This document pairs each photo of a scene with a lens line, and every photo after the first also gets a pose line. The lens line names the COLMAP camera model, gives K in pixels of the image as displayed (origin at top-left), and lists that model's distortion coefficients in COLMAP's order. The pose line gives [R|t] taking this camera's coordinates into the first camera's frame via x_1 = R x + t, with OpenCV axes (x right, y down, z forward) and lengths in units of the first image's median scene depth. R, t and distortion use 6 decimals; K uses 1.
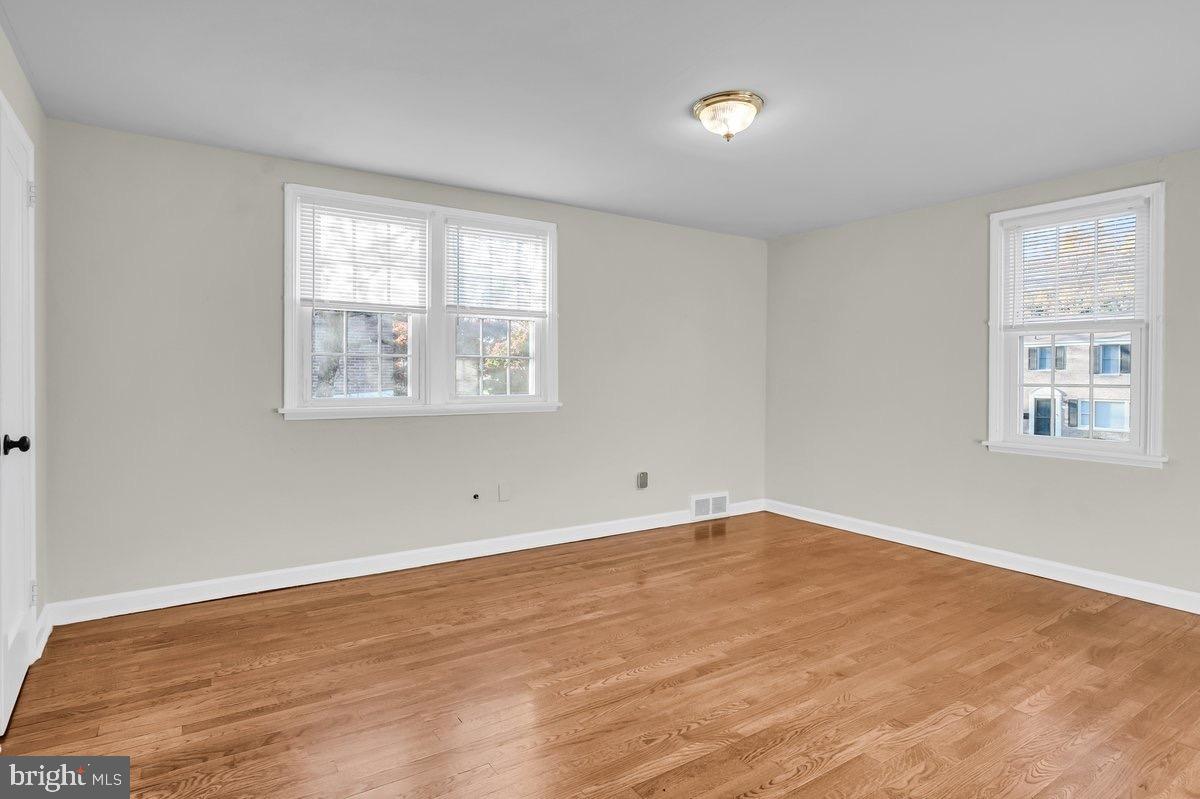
lens RADIAL K [[763.3, 0, 567.7], [0, 763.3, 396.7], [0, 0, 1]] dist [-0.001994, -0.000091]
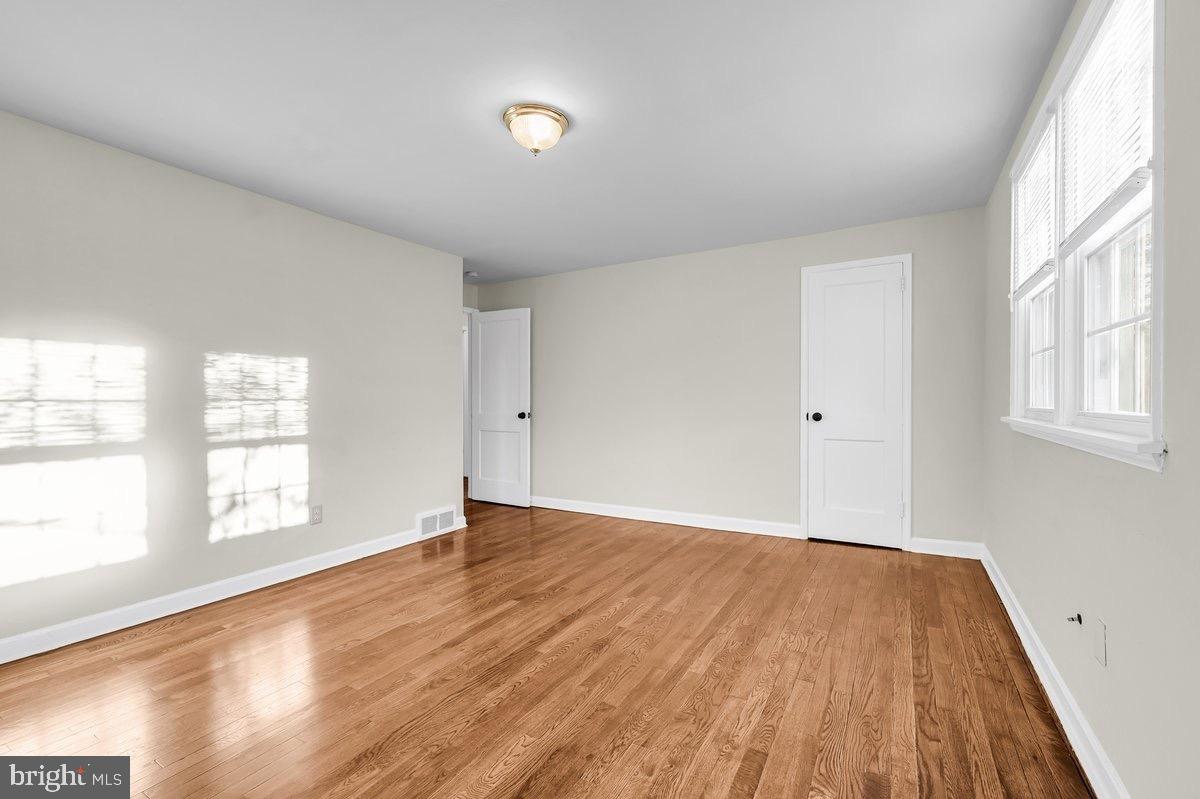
lens RADIAL K [[556.5, 0, 600.0], [0, 556.5, 399.5], [0, 0, 1]] dist [-0.000198, -0.000001]
pose [[-0.906773, 0.001301, -0.421616, 0.445086], [-0.011164, 0.999571, 0.027094, -0.026300], [0.421470, 0.029275, -0.906369, 1.694602]]
